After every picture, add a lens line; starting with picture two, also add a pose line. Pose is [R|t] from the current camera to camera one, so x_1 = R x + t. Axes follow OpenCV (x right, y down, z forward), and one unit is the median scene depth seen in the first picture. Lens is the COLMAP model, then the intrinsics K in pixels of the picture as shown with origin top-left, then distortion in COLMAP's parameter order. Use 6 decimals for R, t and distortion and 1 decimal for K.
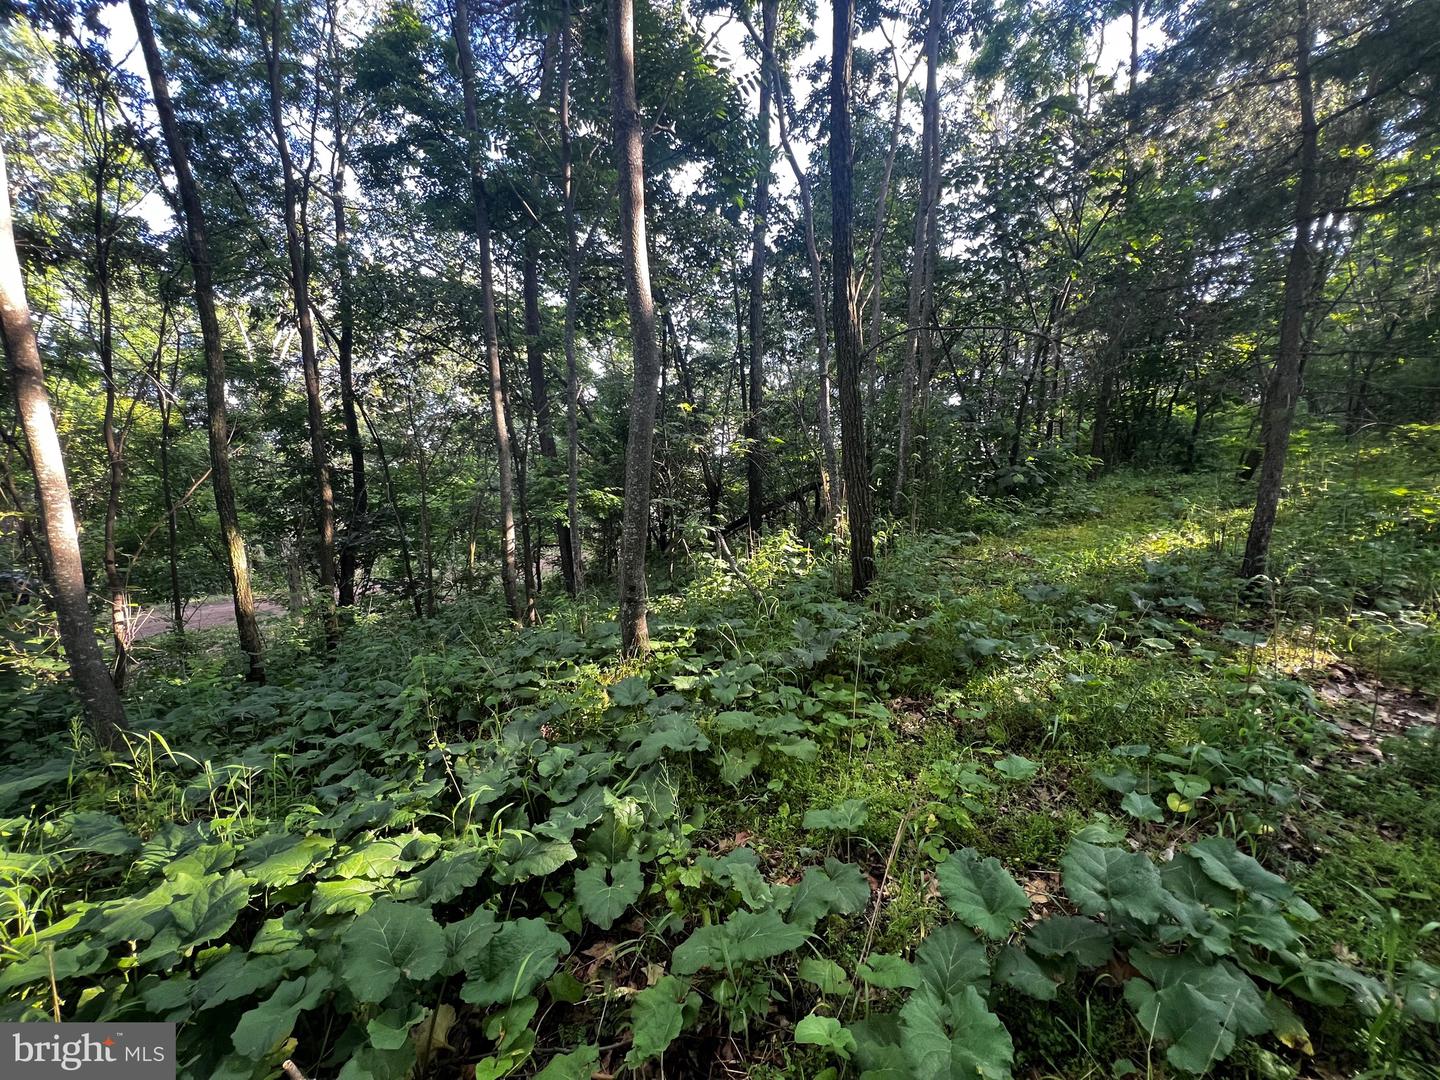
lens RADIAL K [[575.6, 0, 717.2], [0, 575.6, 542.0], [0, 0, 1]] dist [-0.002344, 0.000273]
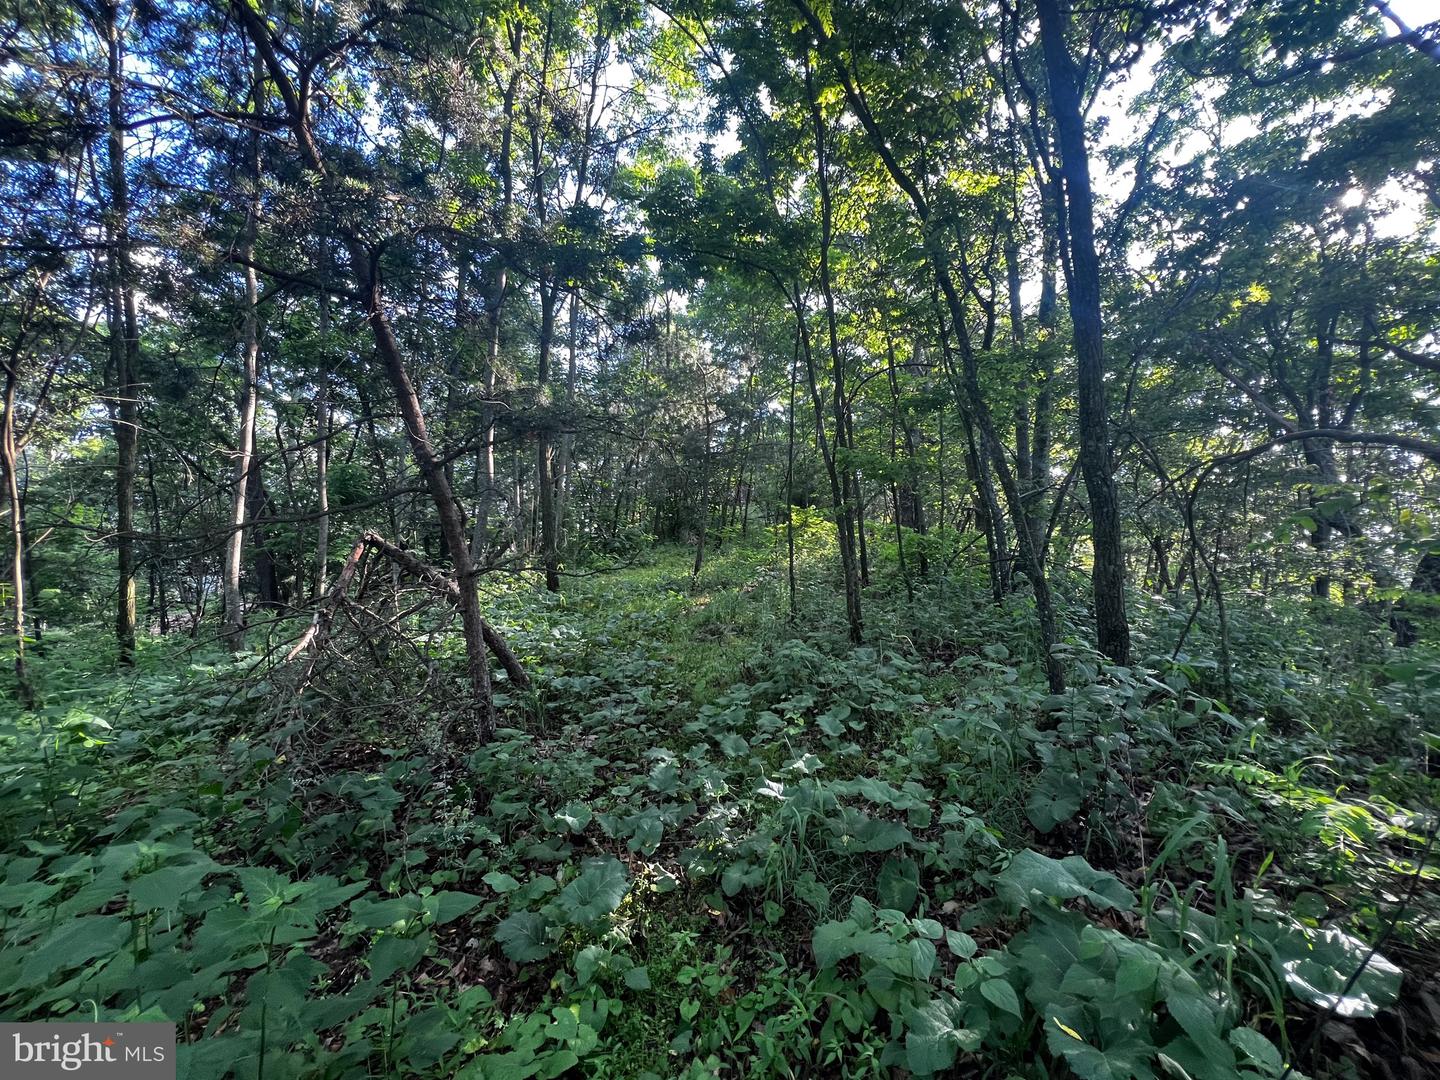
lens RADIAL K [[575.6, 0, 719.9], [0, 575.6, 535.0], [0, 0, 1]] dist [-0.002344, 0.000273]
pose [[0.784430, 0.035393, 0.619206, -0.806697], [0.049475, 0.991618, -0.119357, 0.211361], [-0.618241, 0.124262, 0.776104, -1.431931]]
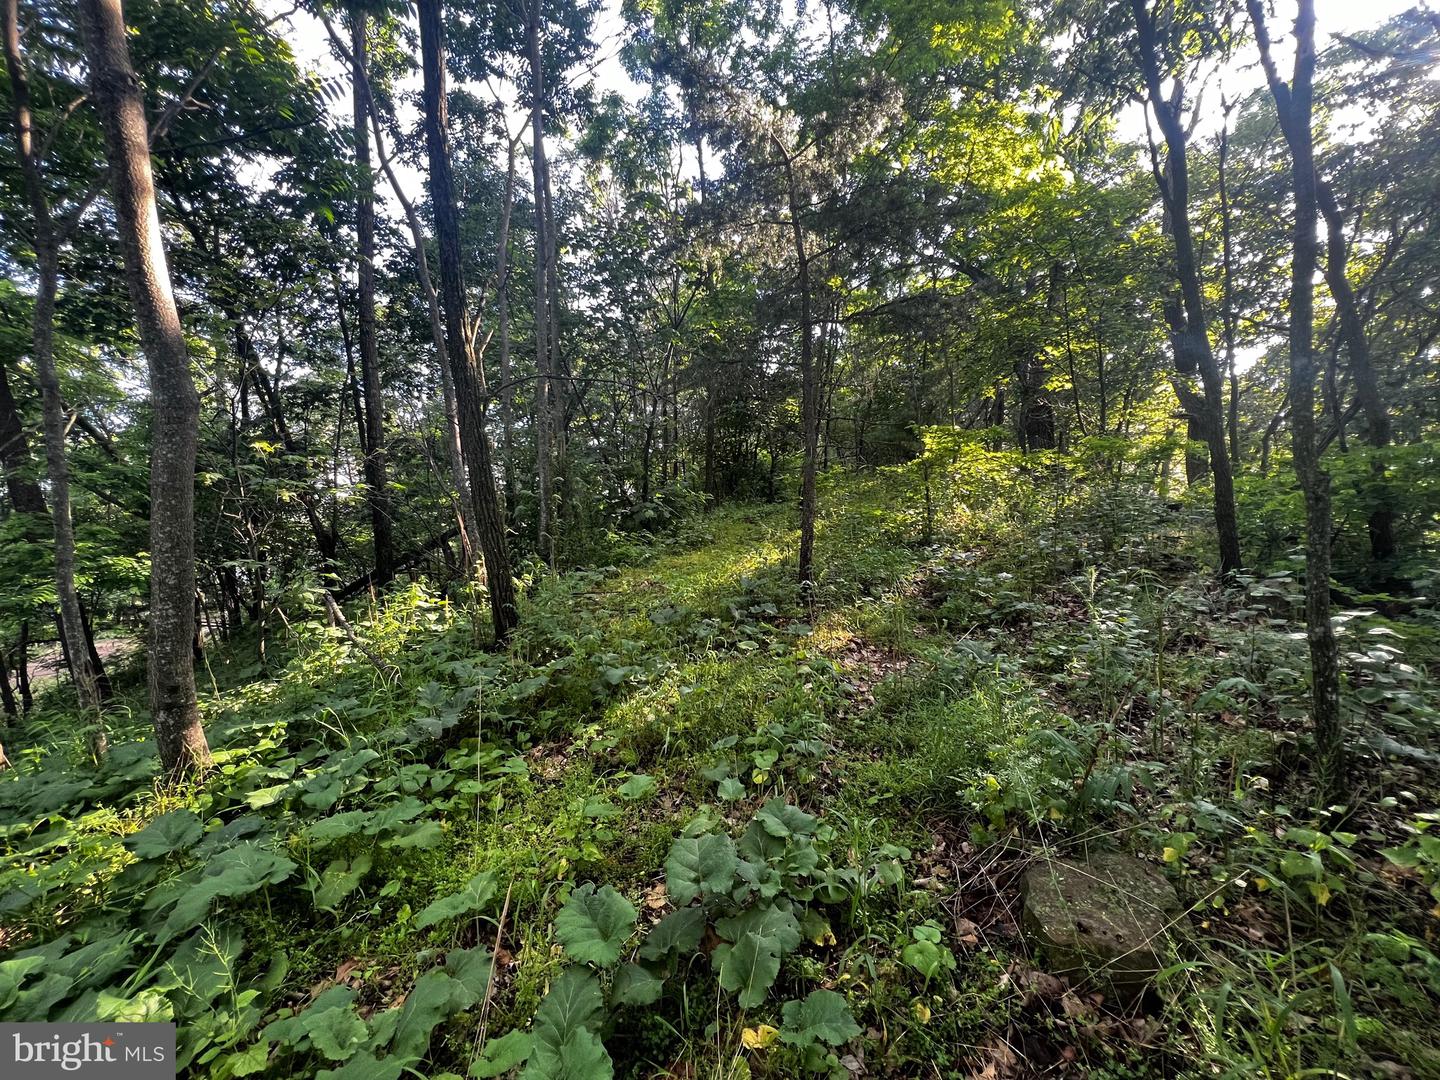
lens RADIAL K [[575.6, 0, 717.3], [0, 575.6, 541.4], [0, 0, 1]] dist [-0.002344, 0.000273]
pose [[0.836127, -0.070209, 0.544024, 0.044690], [0.106358, 0.993704, -0.035222, -0.007865], [-0.538126, 0.087312, 0.838330, -0.019889]]
